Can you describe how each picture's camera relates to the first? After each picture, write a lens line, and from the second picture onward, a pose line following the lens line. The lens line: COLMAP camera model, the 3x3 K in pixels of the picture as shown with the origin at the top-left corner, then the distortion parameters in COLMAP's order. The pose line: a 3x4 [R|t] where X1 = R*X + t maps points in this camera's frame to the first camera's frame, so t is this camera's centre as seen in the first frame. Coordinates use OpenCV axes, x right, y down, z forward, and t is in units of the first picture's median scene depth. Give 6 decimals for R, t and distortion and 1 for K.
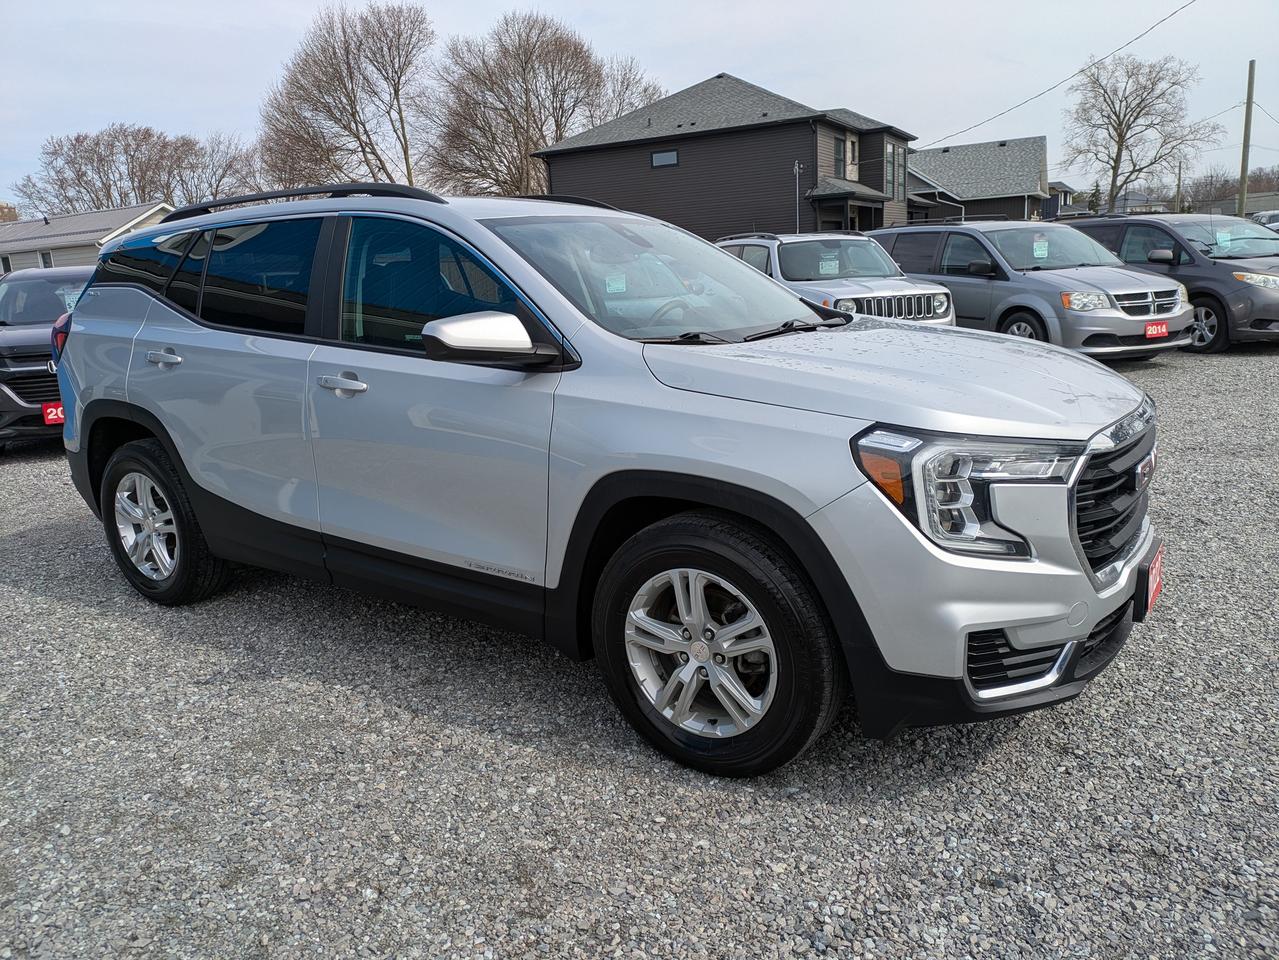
lens RADIAL K [[964.8, 0, 634.6], [0, 964.8, 486.9], [0, 0, 1]] dist [0.030712, -0.008252]
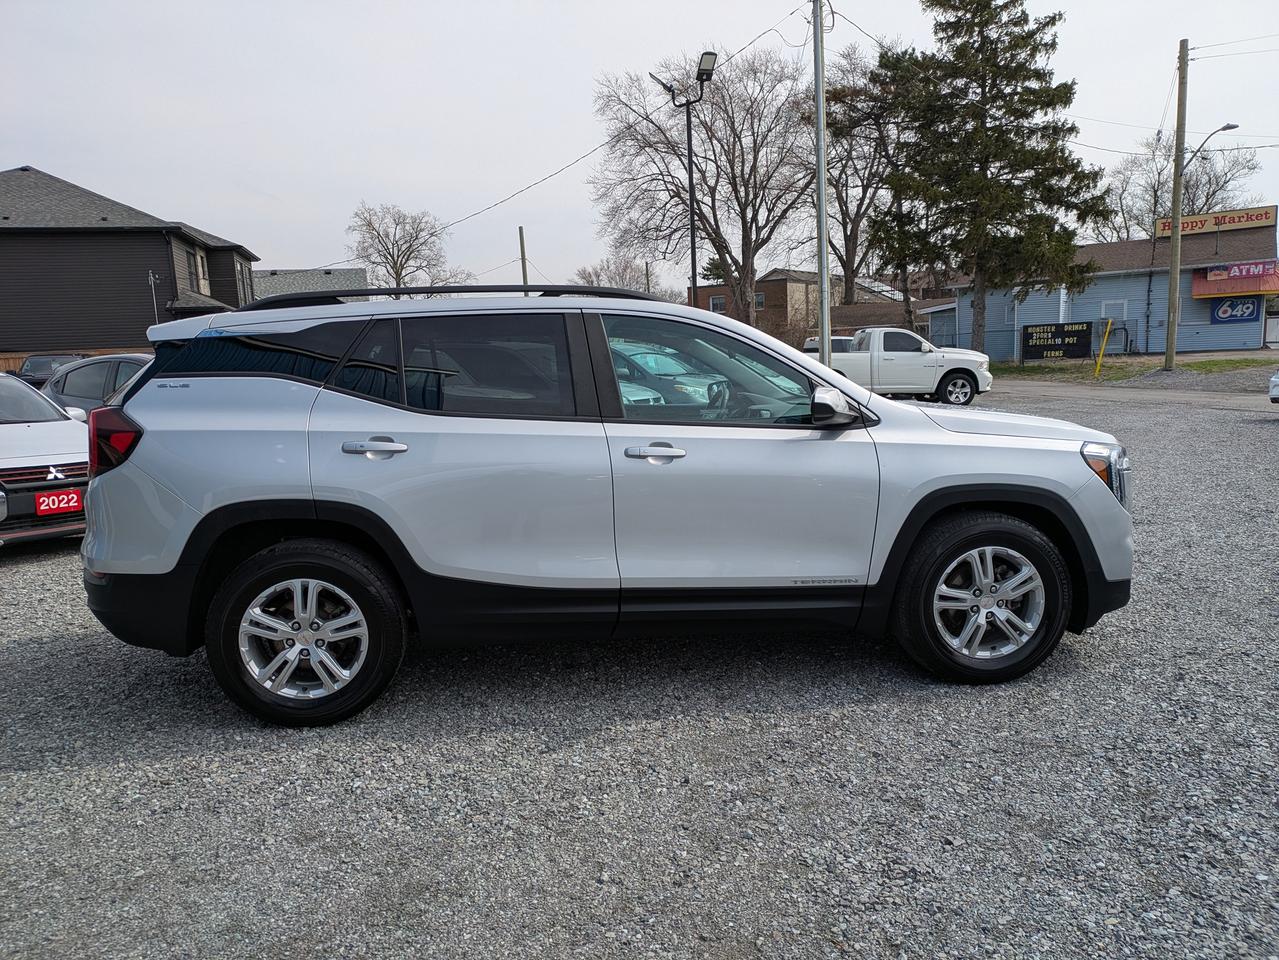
lens RADIAL K [[964.8, 0, 634.6], [0, 964.8, 486.9], [0, 0, 1]] dist [0.030712, -0.008252]
pose [[0.747353, -0.065331, 0.661208, -0.120907], [0.143861, 0.987458, -0.065038, 0.000819], [-0.648666, 0.143728, 0.747378, 0.016693]]
